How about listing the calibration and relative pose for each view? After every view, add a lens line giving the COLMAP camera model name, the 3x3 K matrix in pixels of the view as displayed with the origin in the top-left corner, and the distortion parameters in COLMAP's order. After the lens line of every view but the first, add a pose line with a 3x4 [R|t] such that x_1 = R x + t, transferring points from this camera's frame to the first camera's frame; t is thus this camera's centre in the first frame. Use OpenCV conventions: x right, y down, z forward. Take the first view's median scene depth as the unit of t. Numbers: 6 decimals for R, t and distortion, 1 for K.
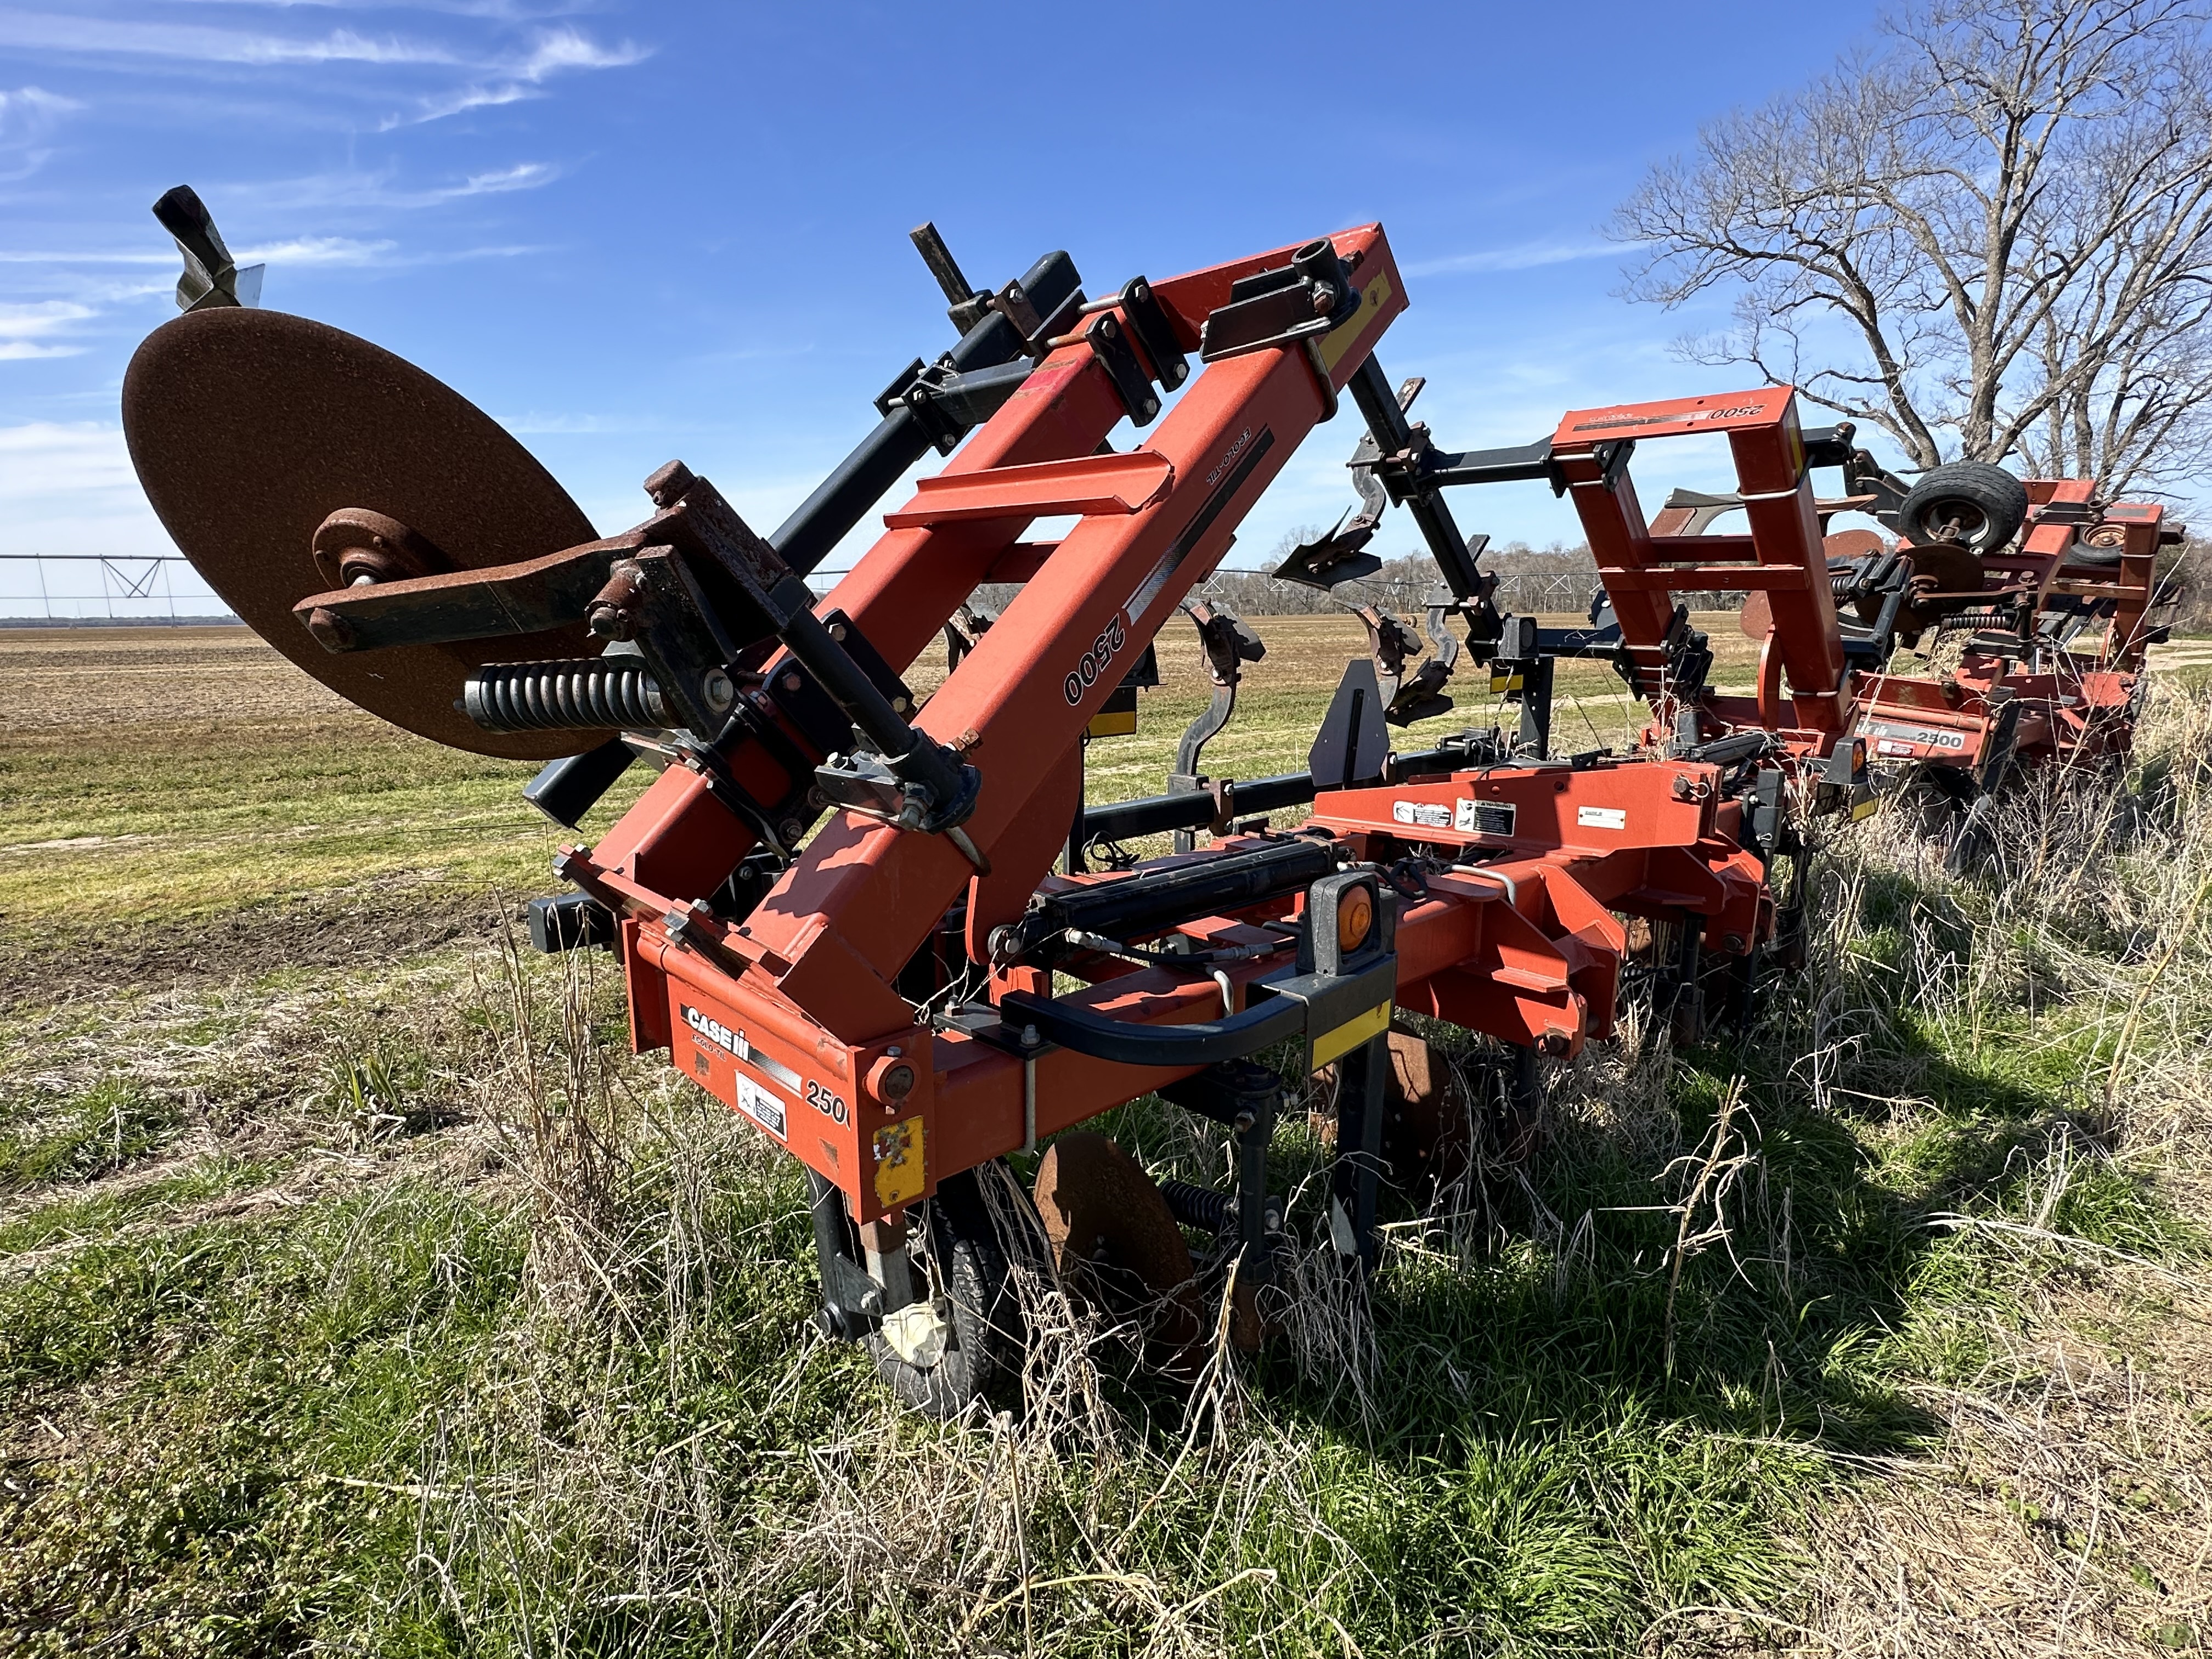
lens RADIAL K [[1126.1, 0, 1096.4], [0, 1126.1, 839.5], [0, 0, 1]] dist [-0.005655, 0.002006]
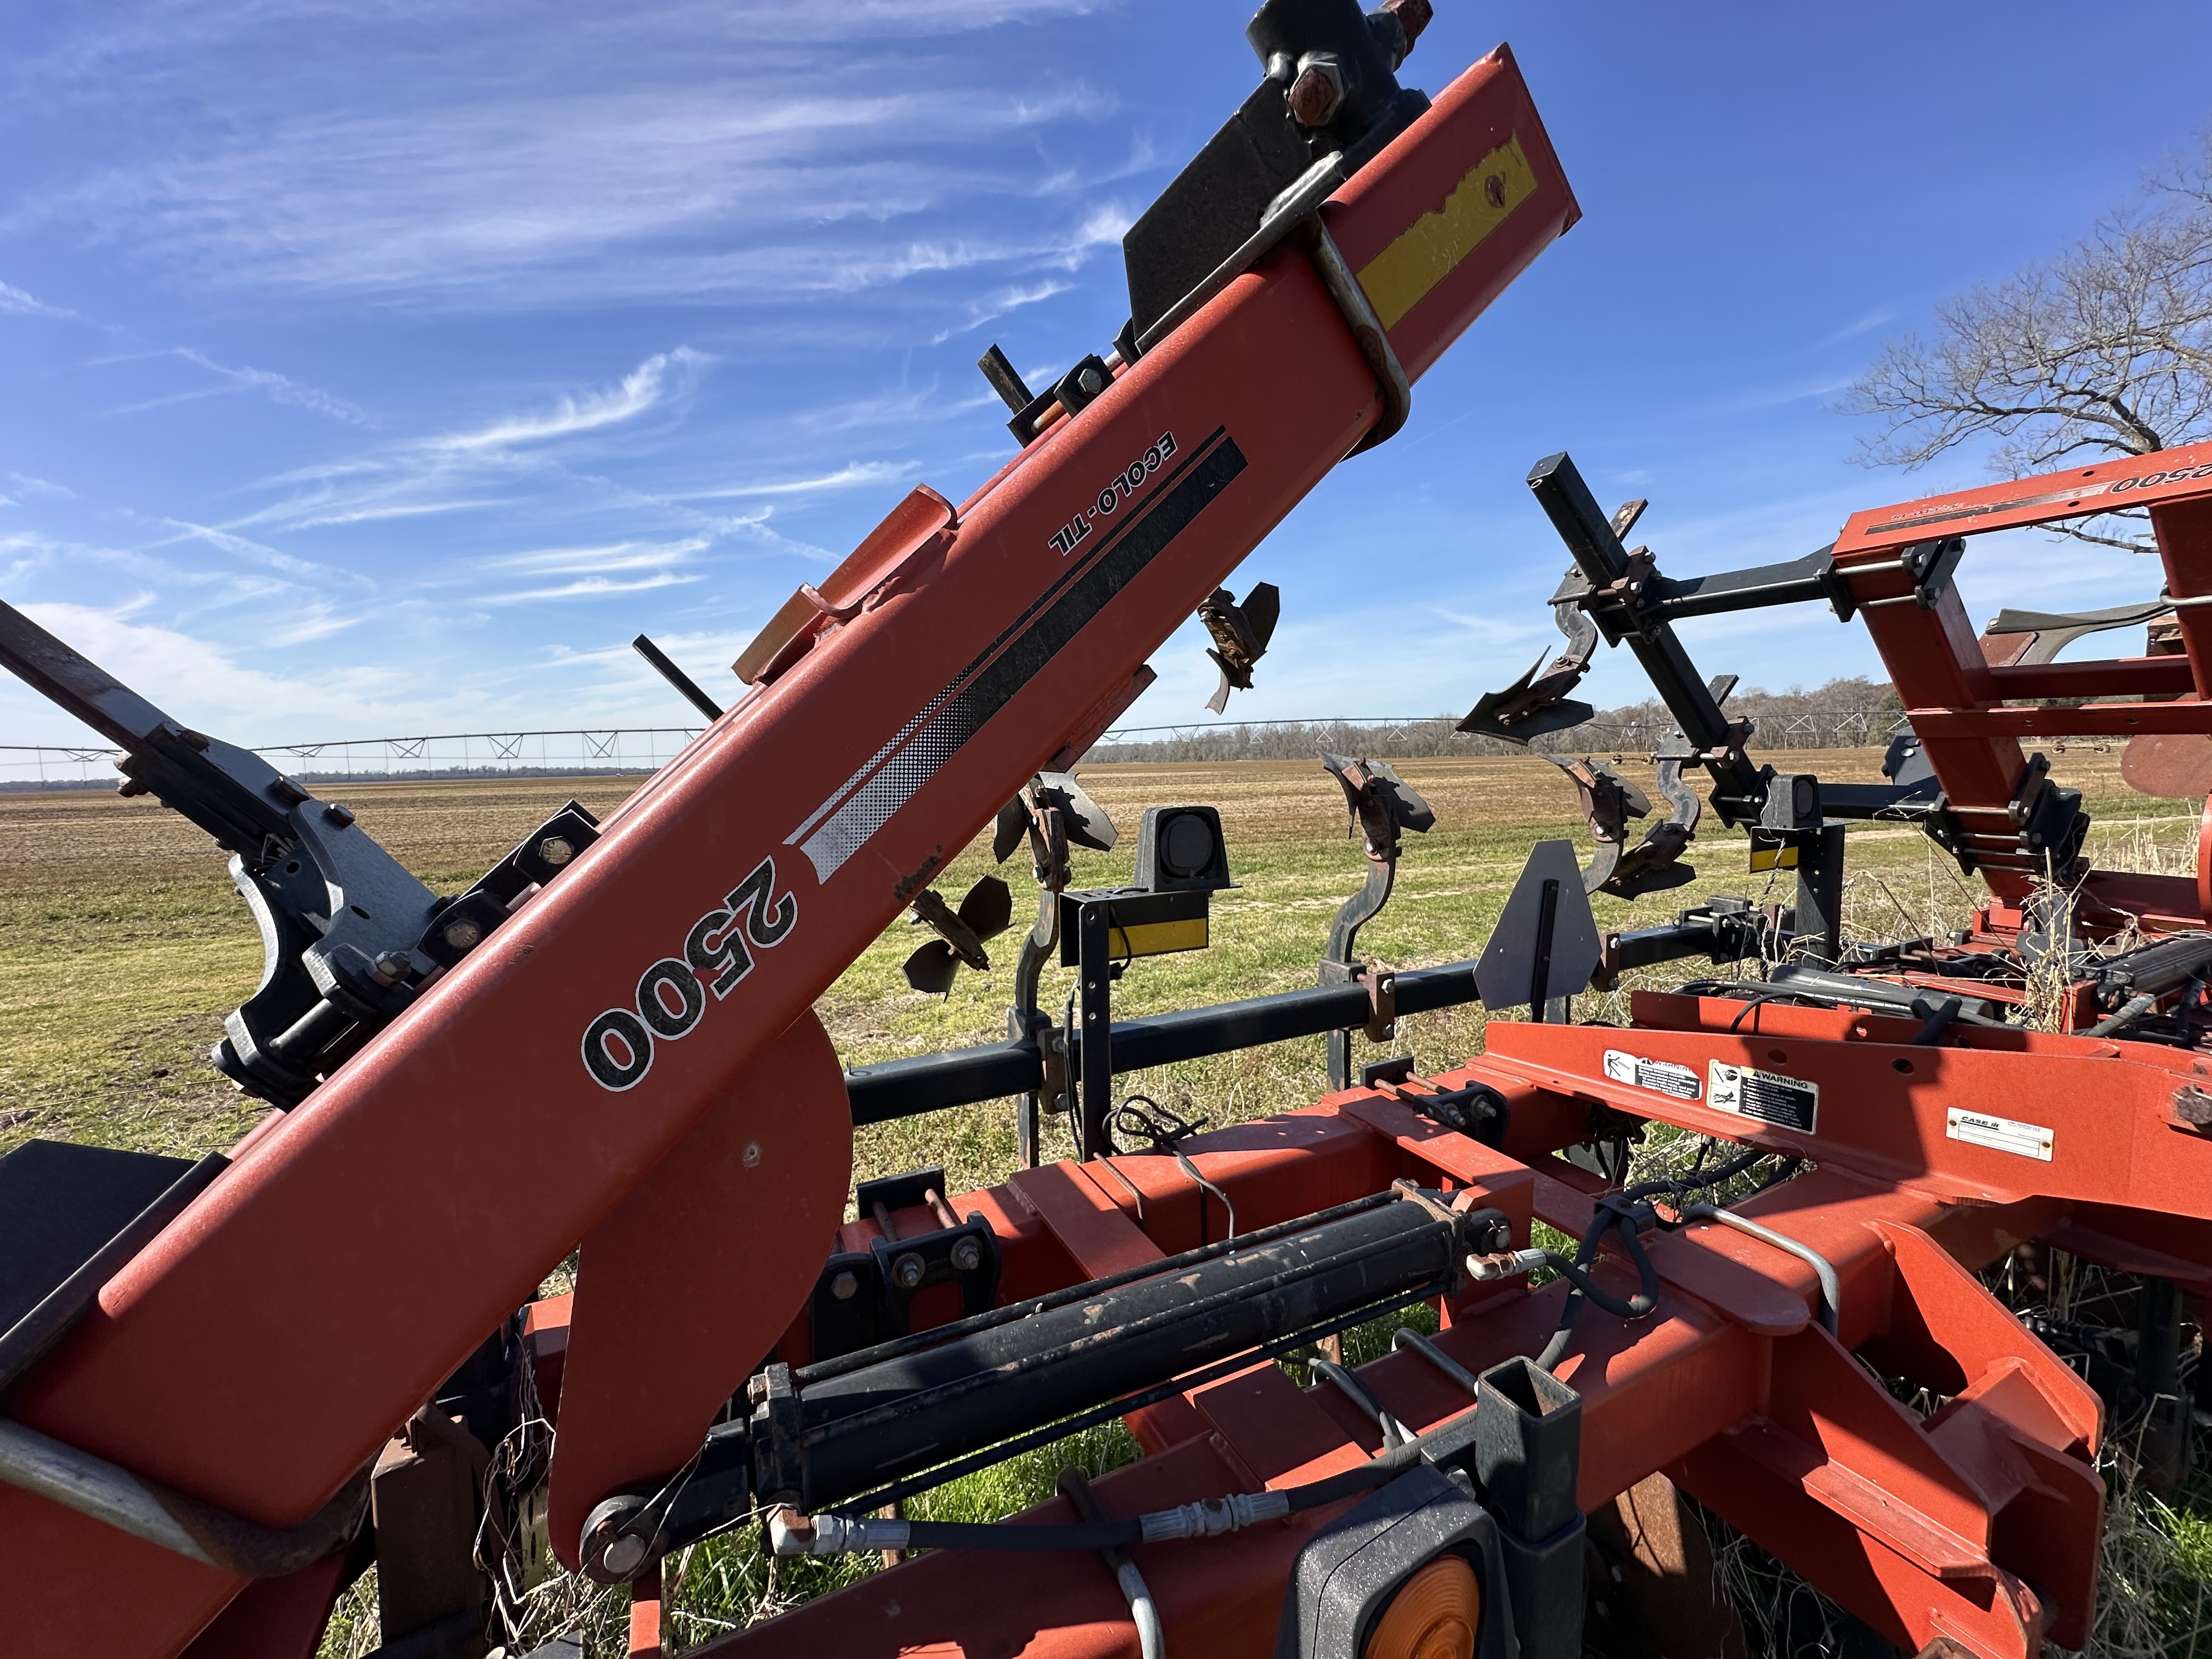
lens RADIAL K [[884.1, 0, 1105.4], [0, 884.1, 834.6], [0, 0, 1]] dist [-0.005109, 0.001179]
pose [[0.960395, 0.009325, -0.278487, 0.089710], [-0.040382, 0.993546, -0.105995, -0.071133], [0.275702, 0.113043, 0.954573, 0.286876]]
